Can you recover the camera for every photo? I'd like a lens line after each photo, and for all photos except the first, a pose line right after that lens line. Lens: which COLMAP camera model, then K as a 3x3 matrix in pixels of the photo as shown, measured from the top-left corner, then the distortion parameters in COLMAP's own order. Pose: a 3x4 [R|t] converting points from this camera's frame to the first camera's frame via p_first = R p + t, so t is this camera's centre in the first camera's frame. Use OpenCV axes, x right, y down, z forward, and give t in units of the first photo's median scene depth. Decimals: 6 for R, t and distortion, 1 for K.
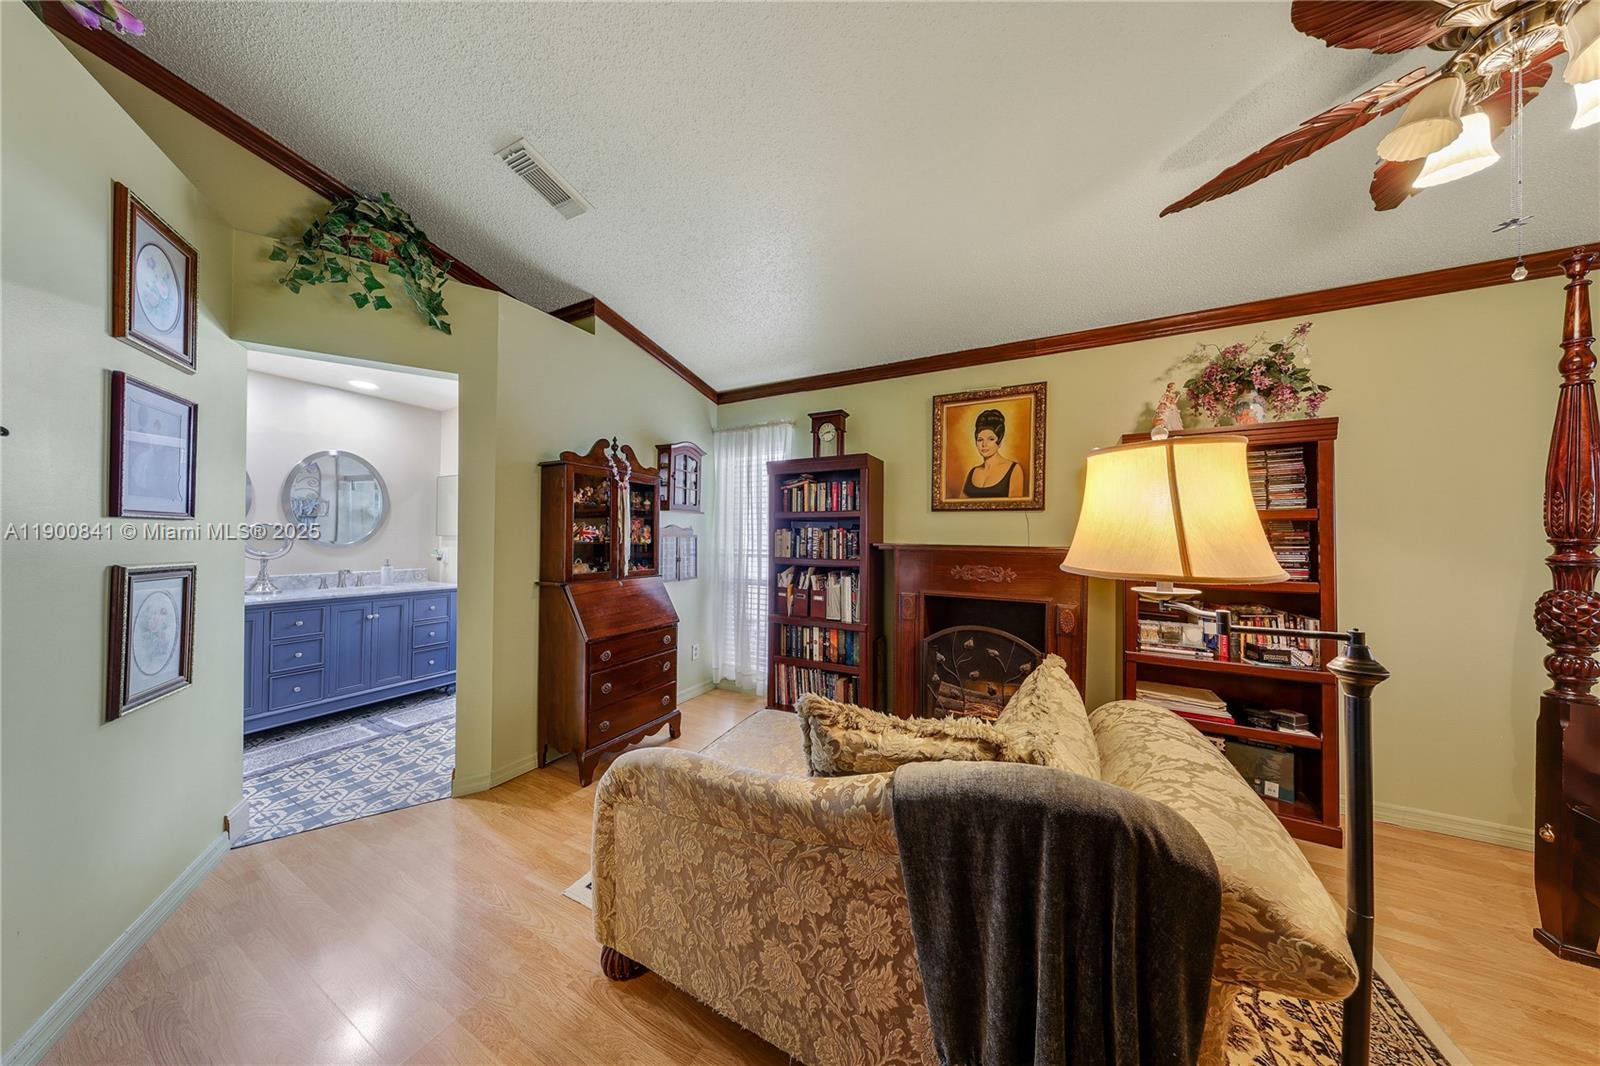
lens RADIAL K [[459.3, 0, 801.1], [0, 459.3, 537.1], [0, 0, 1]] dist [0.000479, 0.000058]
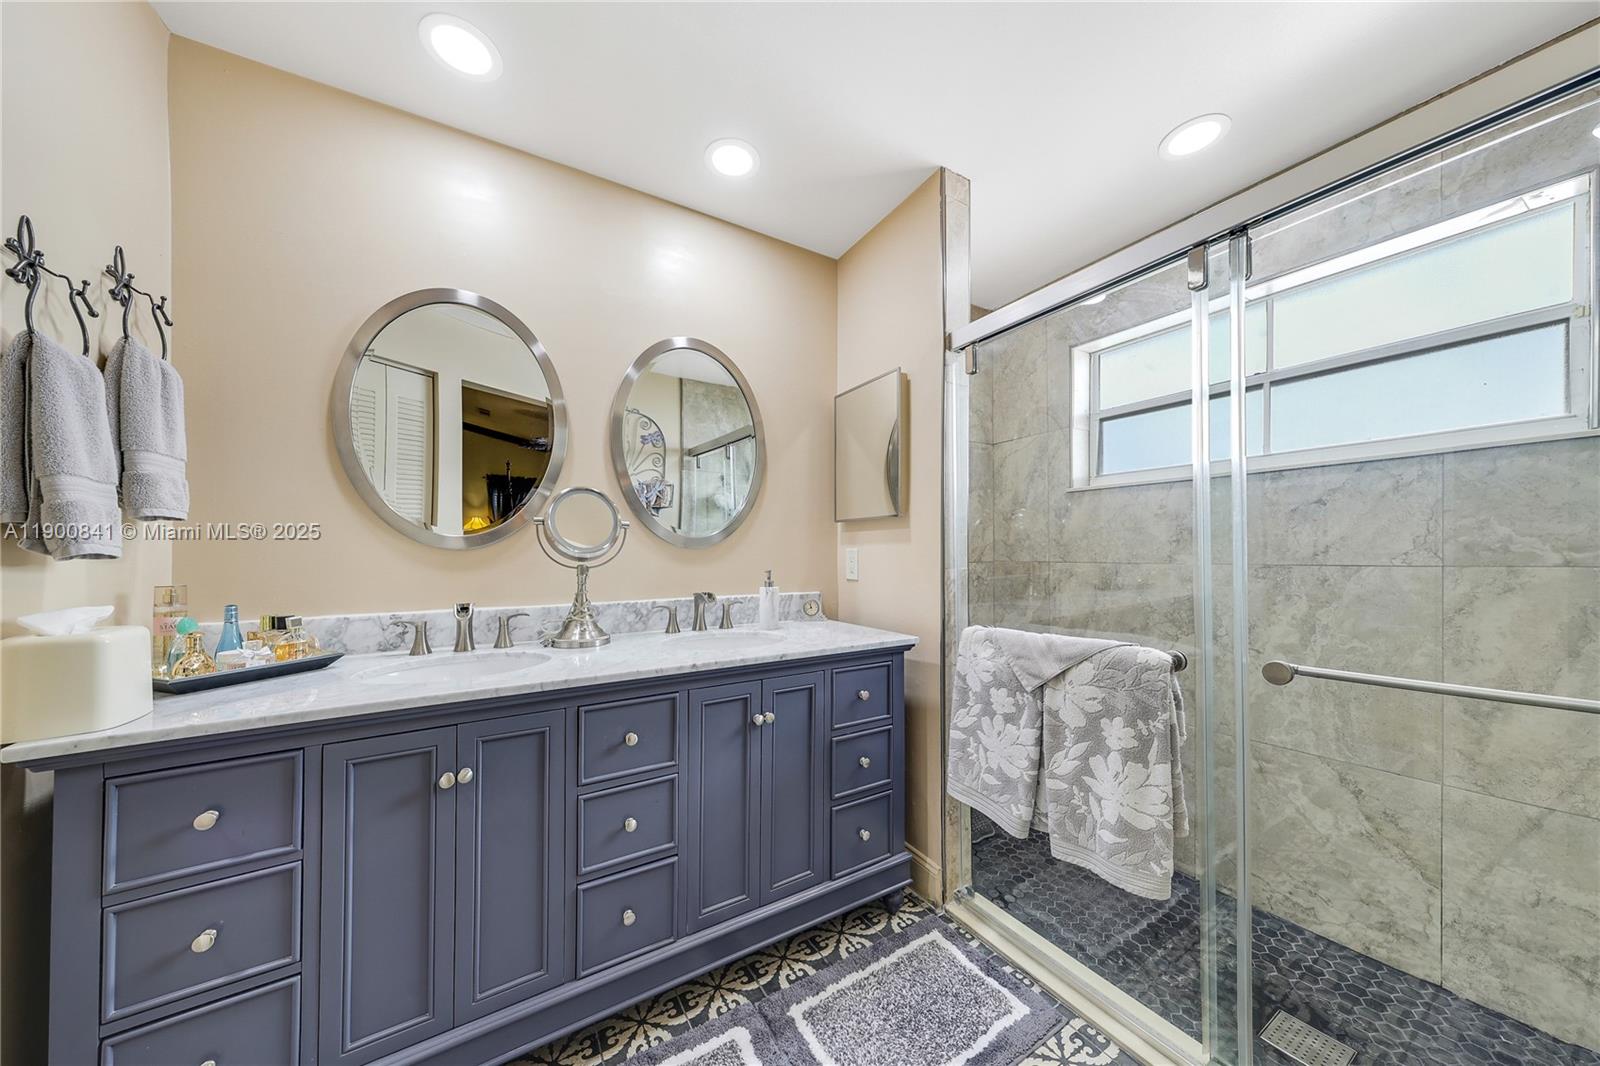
lens RADIAL K [[518.8, 0, 800.0], [0, 518.8, 533.0], [0, 0, 1]] dist [-0.000933, -0.000029]
pose [[0.855349, -0.022209, -0.517576, -0.074964], [0.008304, 0.999540, -0.029168, 0.002778], [0.517986, 0.020651, 0.855140, 0.070344]]
